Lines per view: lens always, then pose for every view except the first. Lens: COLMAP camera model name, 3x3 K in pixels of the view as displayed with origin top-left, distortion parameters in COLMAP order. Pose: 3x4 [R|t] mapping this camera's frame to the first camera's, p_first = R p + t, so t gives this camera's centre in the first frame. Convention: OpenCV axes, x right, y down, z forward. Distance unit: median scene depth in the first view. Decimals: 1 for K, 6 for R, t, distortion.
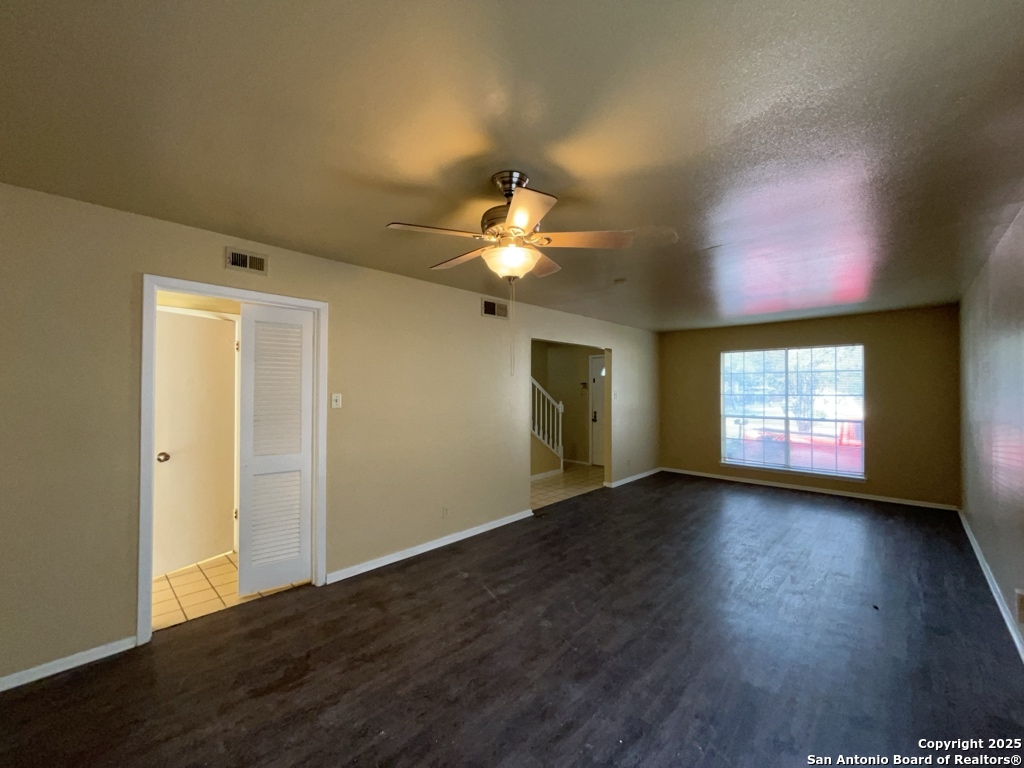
lens RADIAL K [[412.2, 0, 512.9], [0, 412.2, 387.5], [0, 0, 1]] dist [-0.002451, -0.000617]
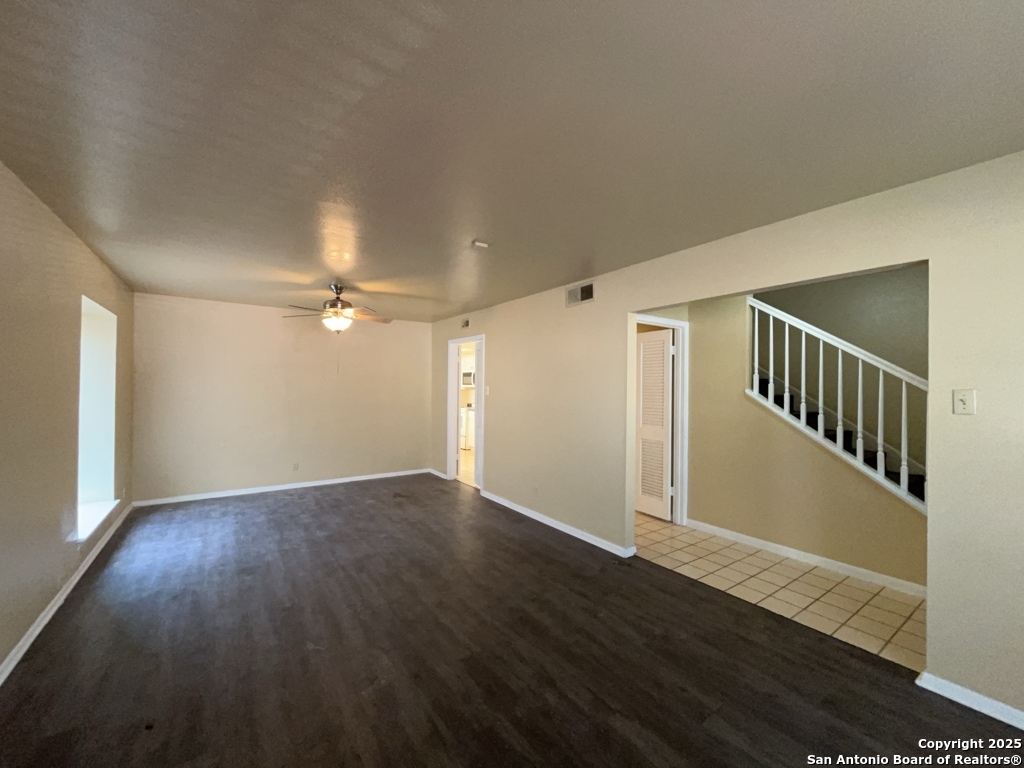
lens RADIAL K [[412.2, 0, 515.1], [0, 412.2, 387.8], [0, 0, 1]] dist [-0.002451, -0.000617]
pose [[-0.195463, -0.000237, -0.980711, 0.641441], [-0.005730, 0.999983, 0.000901, 0.009665], [0.980694, 0.005795, -0.195461, 0.768422]]
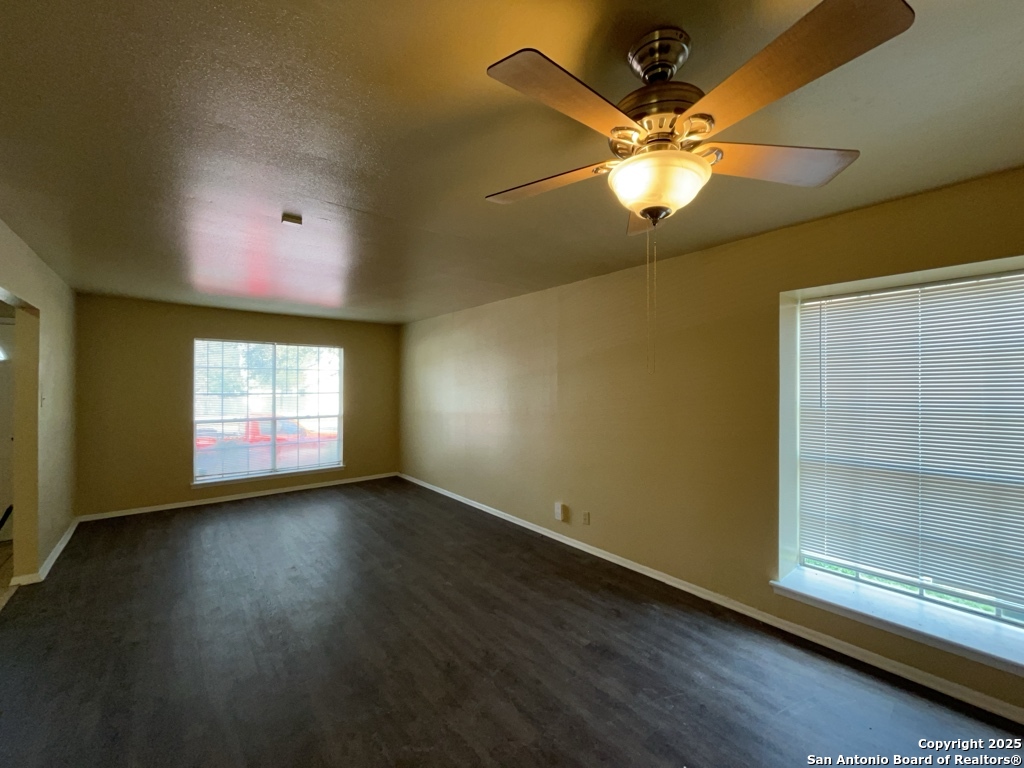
lens RADIAL K [[412.2, 0, 515.1], [0, 412.2, 390.1], [0, 0, 1]] dist [-0.002451, -0.000617]
pose [[0.110153, -0.011506, 0.993848, -0.203770], [-0.006854, 0.999900, 0.012336, -0.004712], [-0.993891, -0.008171, 0.110063, 0.370555]]
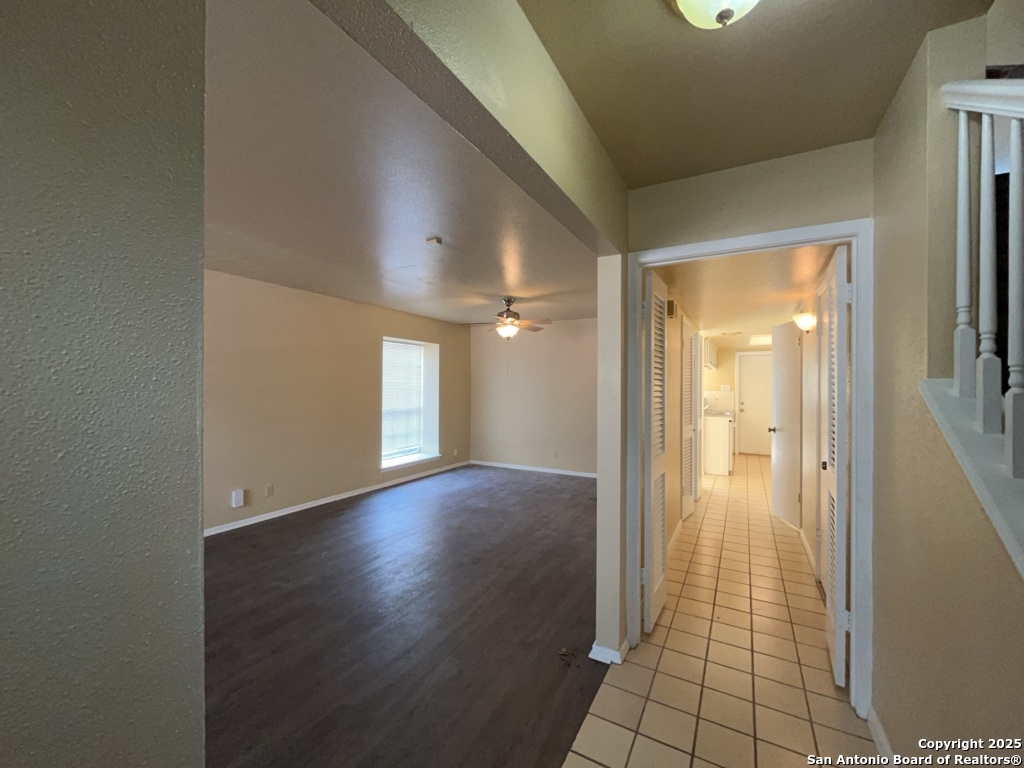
lens RADIAL K [[412.2, 0, 516.1], [0, 412.2, 388.0], [0, 0, 1]] dist [-0.002451, -0.000617]
pose [[-0.967300, -0.005494, -0.253575, 0.194375], [-0.005377, 0.999985, -0.001155, 0.015856], [0.253577, 0.000246, -0.967315, 1.139494]]
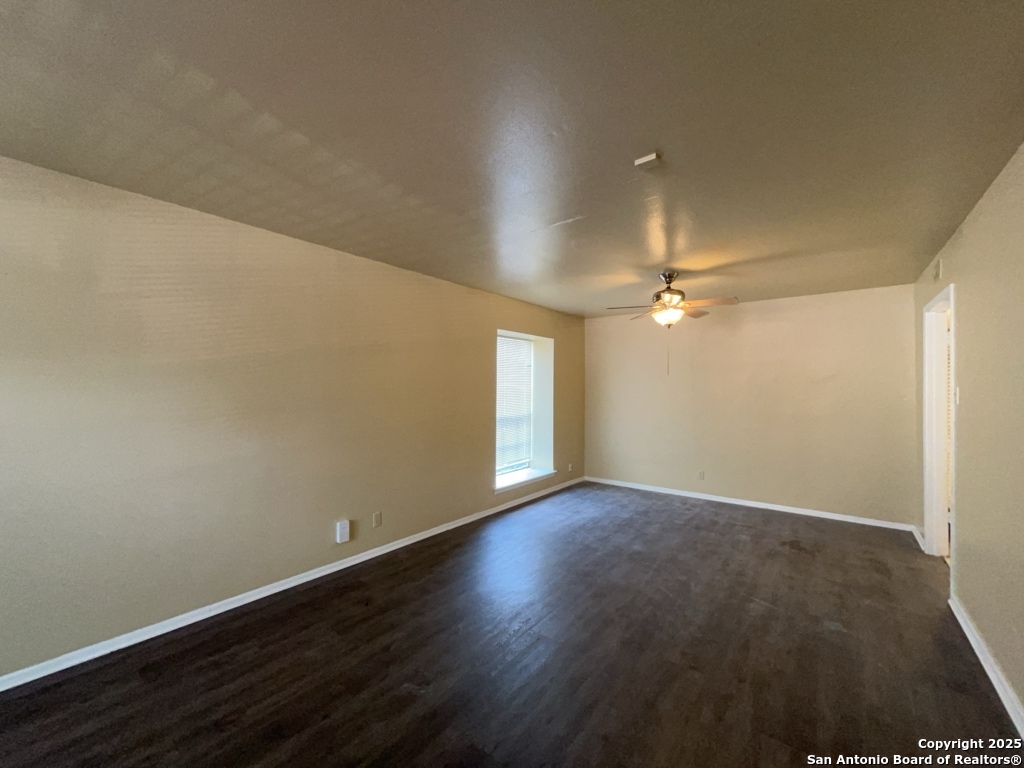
lens RADIAL K [[412.2, 0, 514.9], [0, 412.2, 386.0], [0, 0, 1]] dist [-0.002451, -0.000617]
pose [[-0.994939, -0.005729, -0.100315, 0.295611], [-0.004789, 0.999942, -0.009609, 0.013517], [0.100365, -0.009080, -0.994909, 0.928888]]
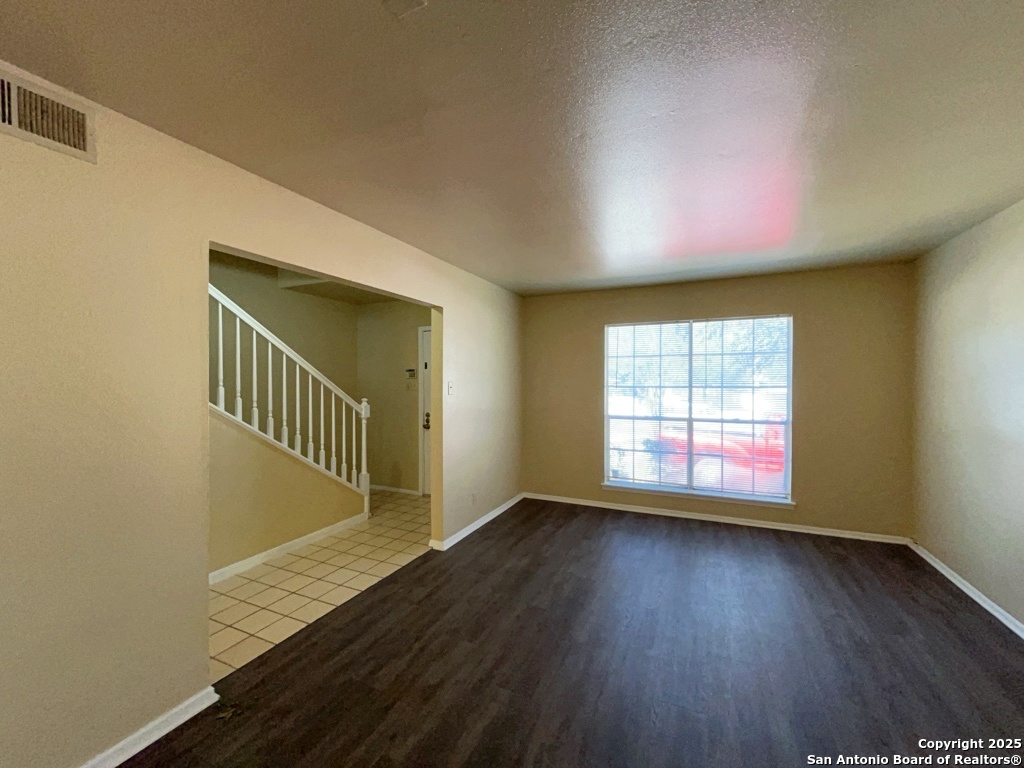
lens RADIAL K [[412.2, 0, 514.7], [0, 412.2, 384.8], [0, 0, 1]] dist [-0.002451, -0.000617]
pose [[0.944956, -0.003132, 0.327183, 0.152171], [-0.000666, 0.999934, 0.011497, 0.007237], [-0.327197, -0.011082, 0.944891, 0.443193]]
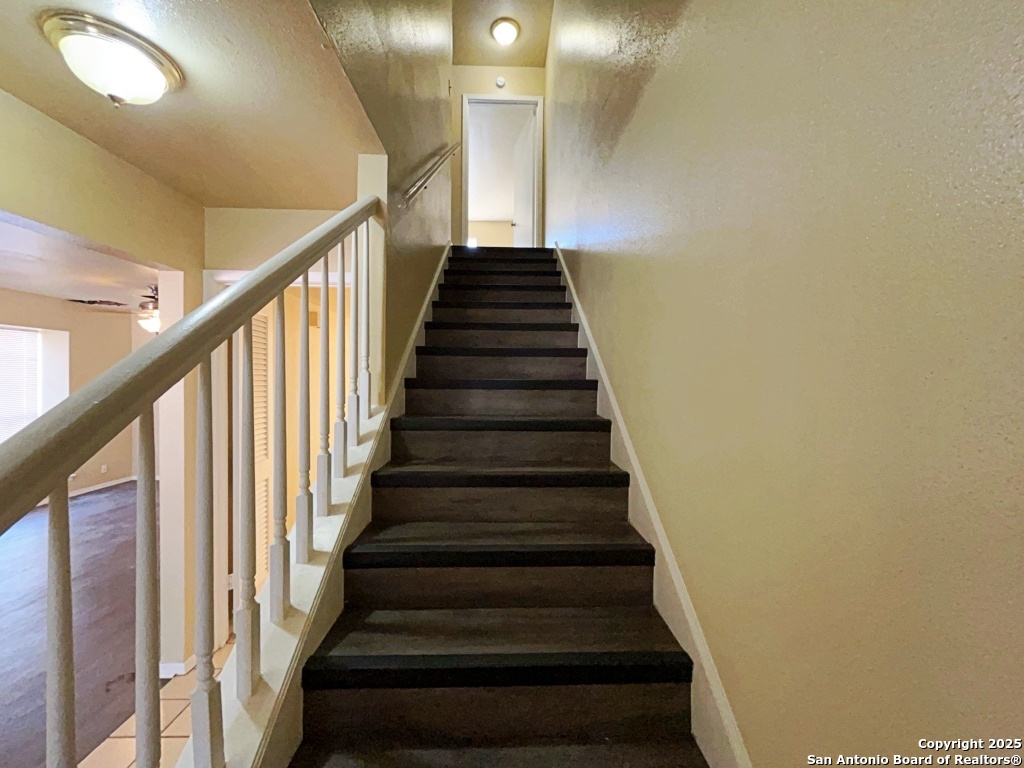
lens RADIAL K [[412.2, 0, 509.6], [0, 412.2, 382.1], [0, 0, 1]] dist [-0.002451, -0.000617]
pose [[-0.701302, -0.003953, -0.712854, 0.077562], [-0.006660, 0.999977, 0.001007, -0.005092], [0.712834, 0.005454, -0.701312, 1.270169]]
